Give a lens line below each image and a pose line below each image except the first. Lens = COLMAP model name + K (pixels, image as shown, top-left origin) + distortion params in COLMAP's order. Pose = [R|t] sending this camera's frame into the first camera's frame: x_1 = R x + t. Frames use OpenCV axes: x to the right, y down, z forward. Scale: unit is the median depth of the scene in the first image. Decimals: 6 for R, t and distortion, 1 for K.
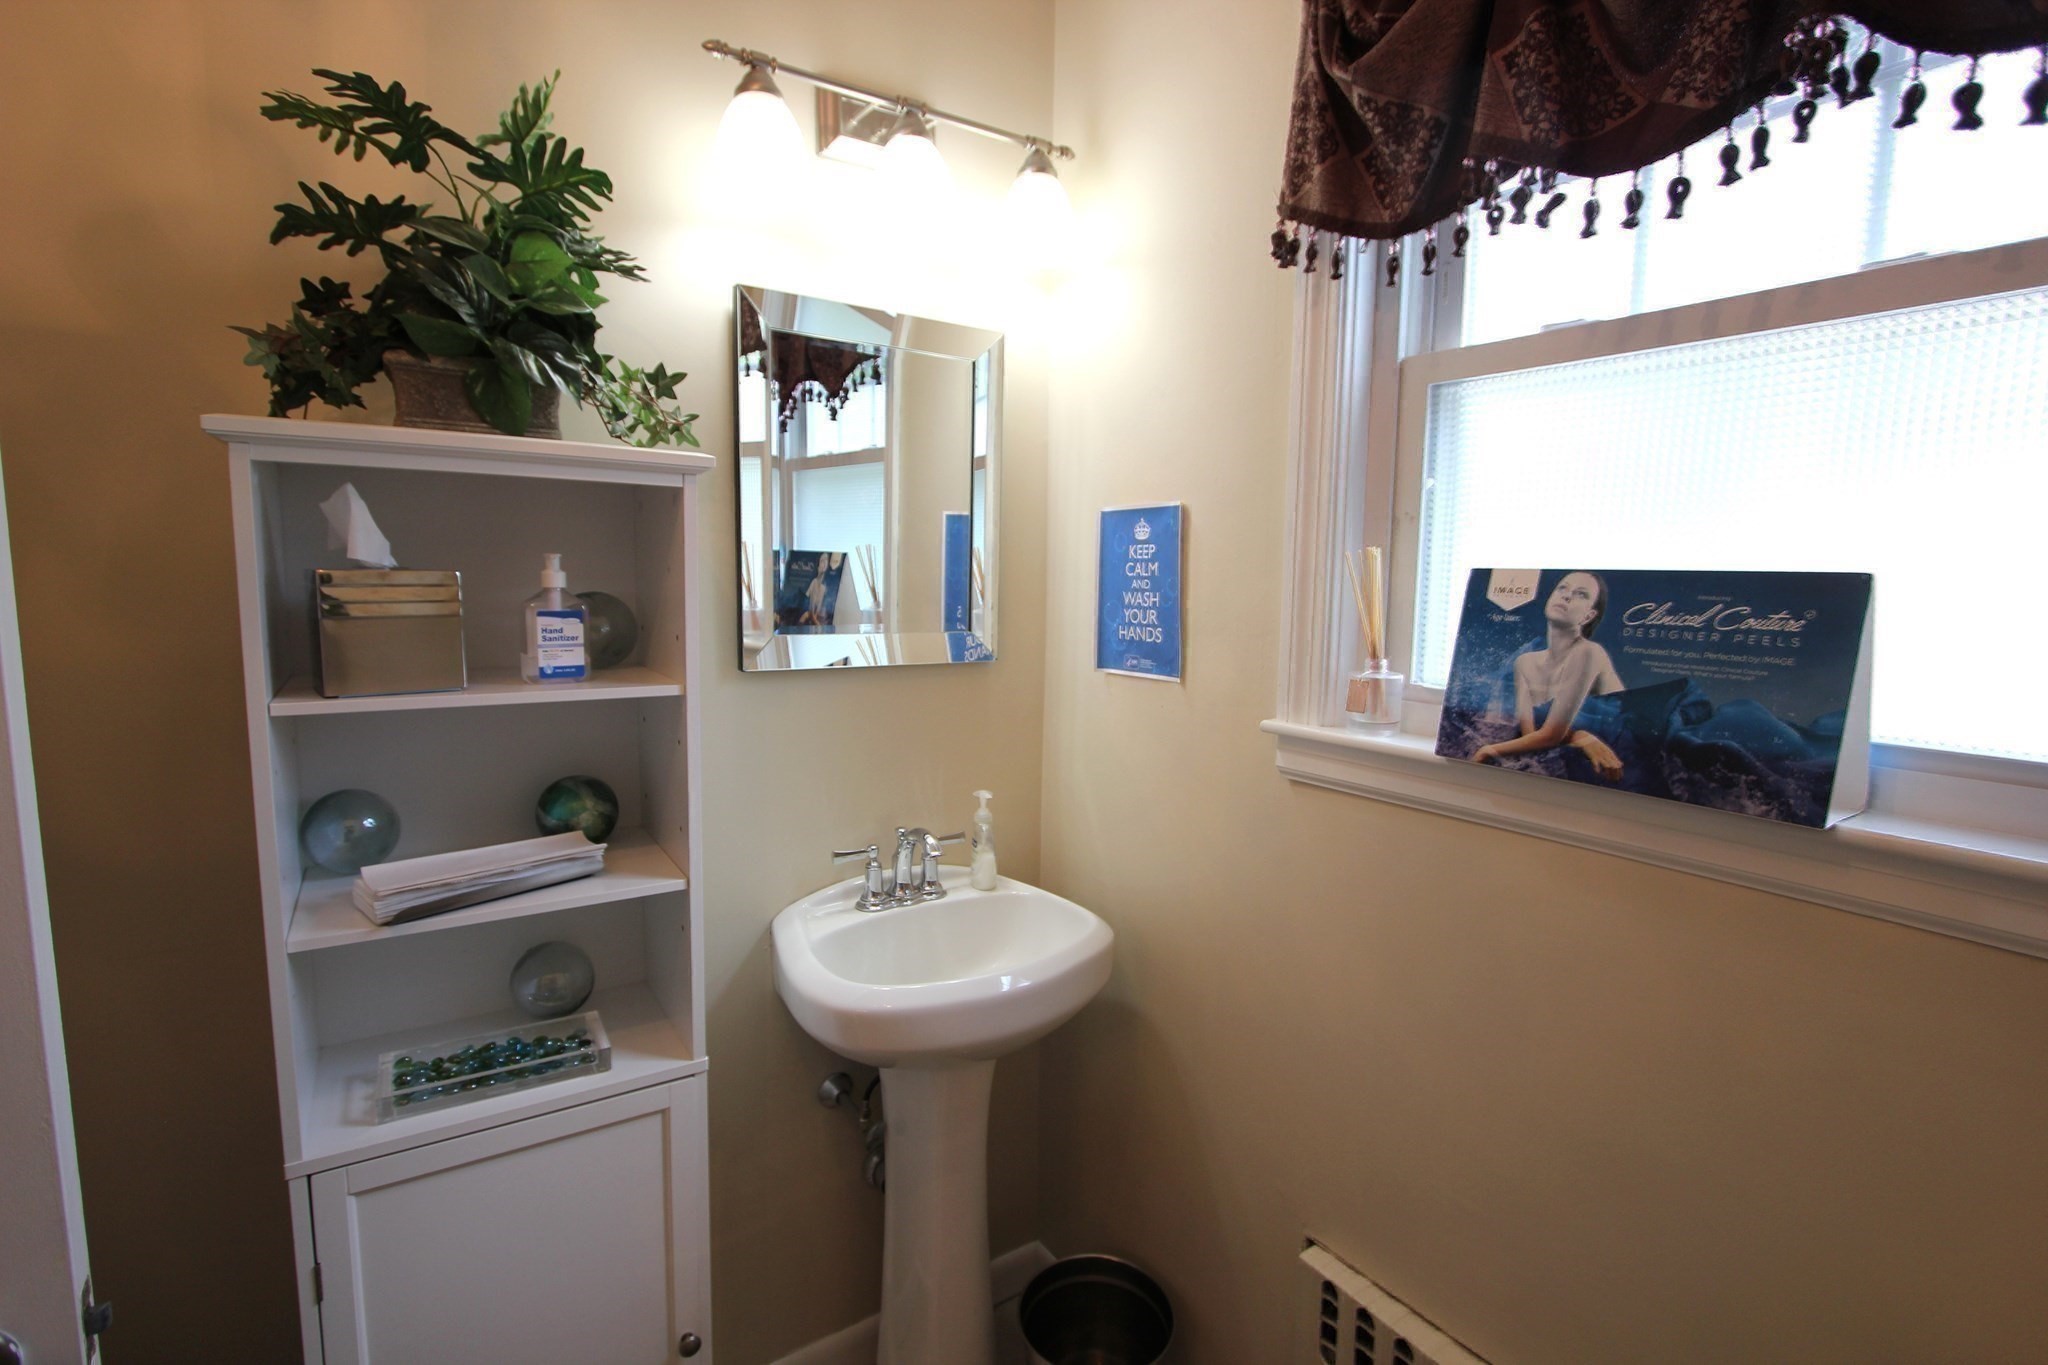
lens RADIAL K [[940.9, 0, 1024.3], [0, 940.9, 684.2], [0, 0, 1]] dist [-0.021010, 0.003763]
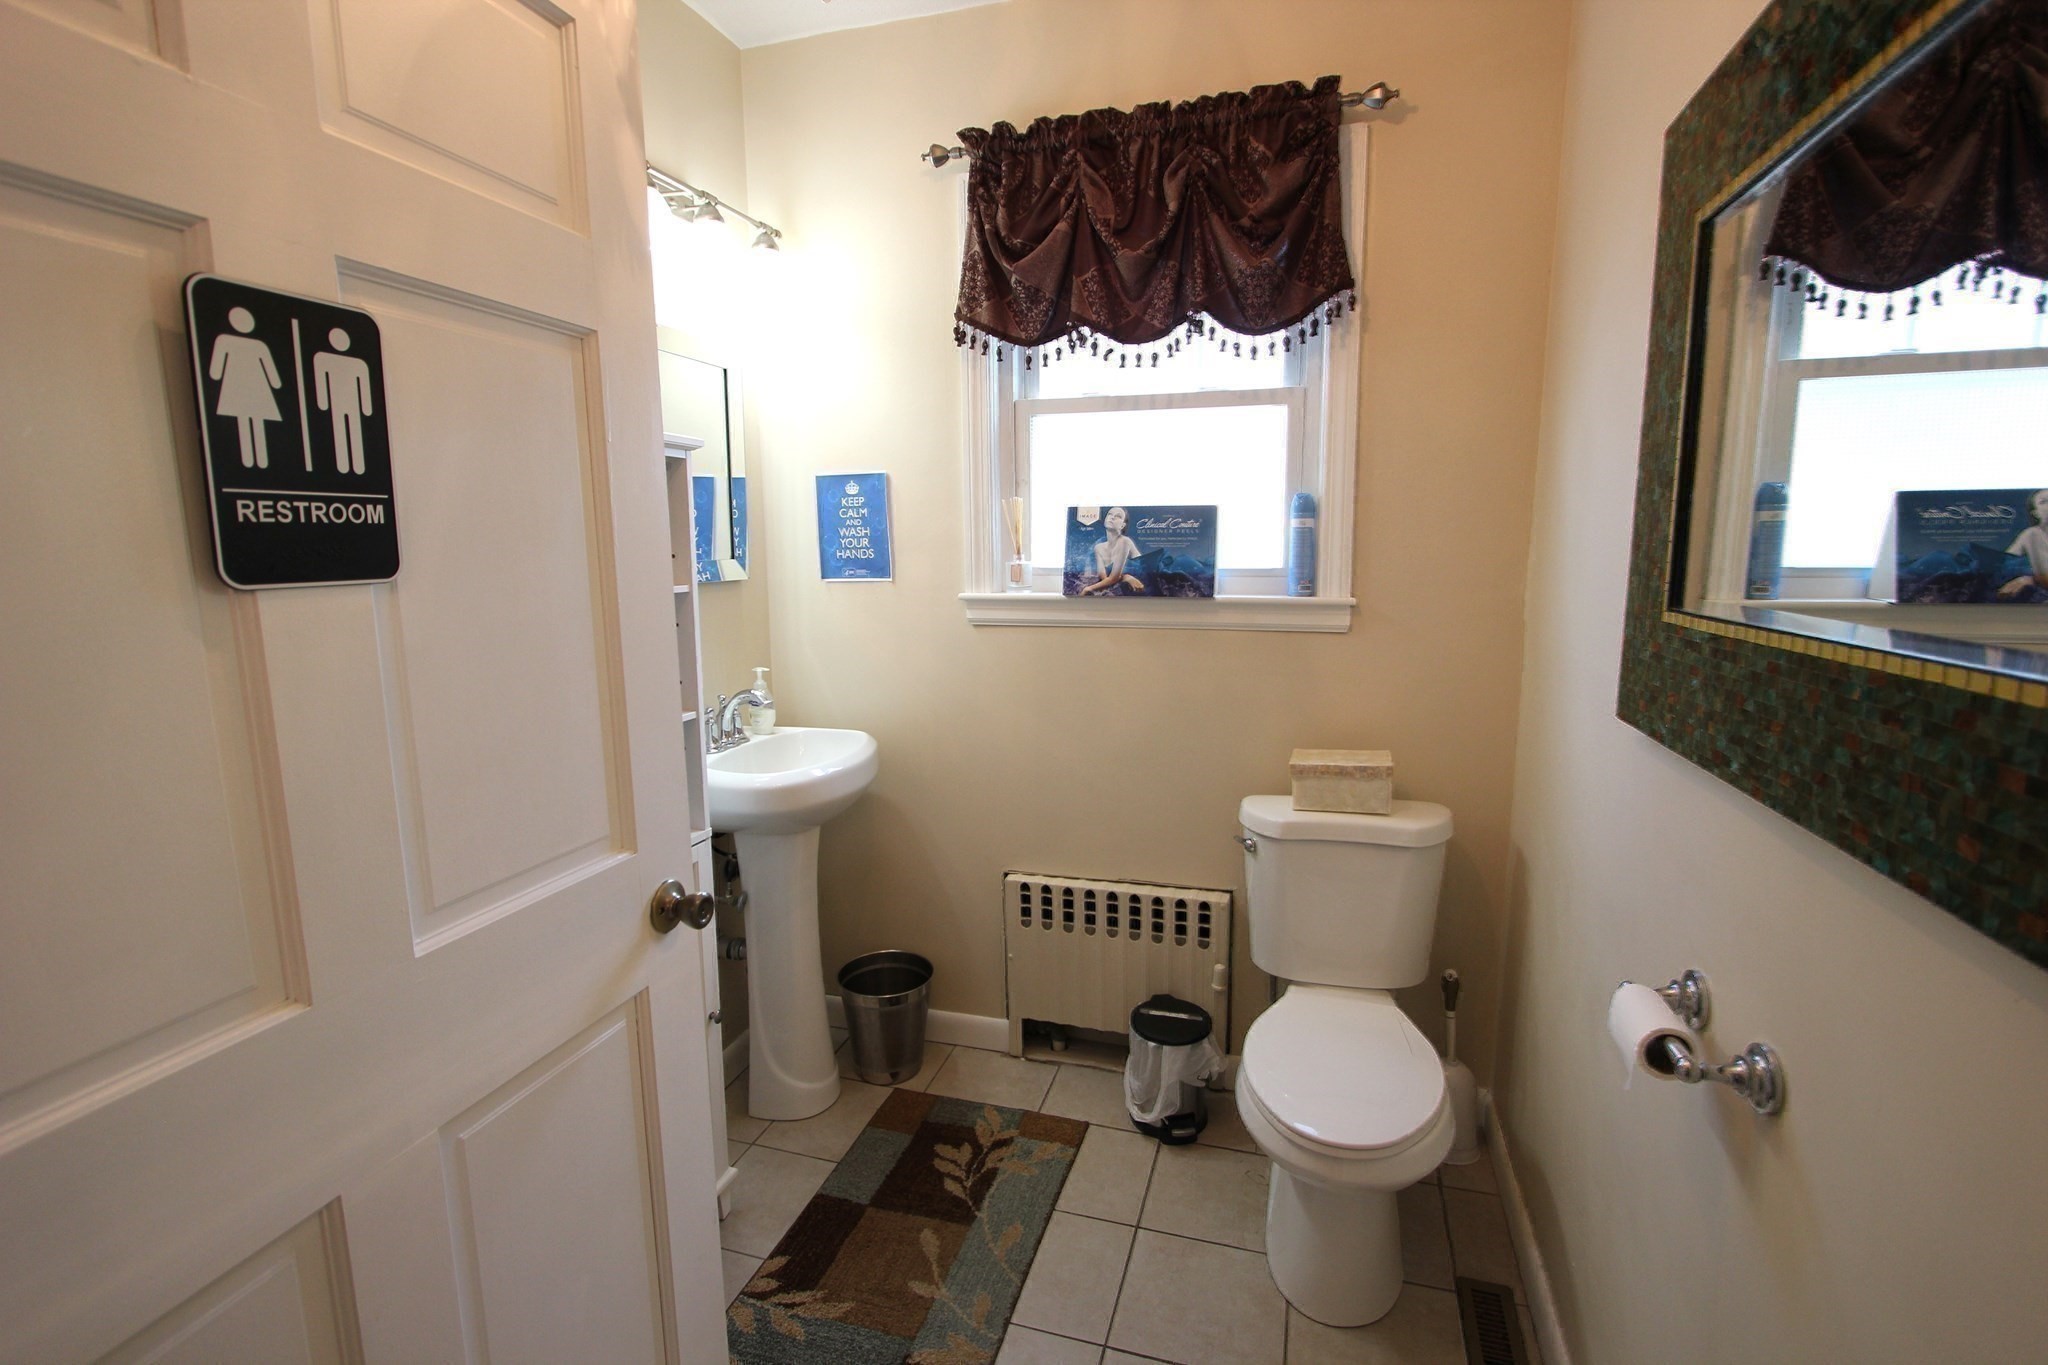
lens RADIAL K [[940.9, 0, 1025.8], [0, 940.9, 678.1], [0, 0, 1]] dist [-0.021010, 0.003763]
pose [[0.782599, -0.120509, 0.610750, -0.965627], [0.096507, 0.992709, 0.072213, 0.101400], [-0.615000, 0.002428, 0.788524, -0.634424]]
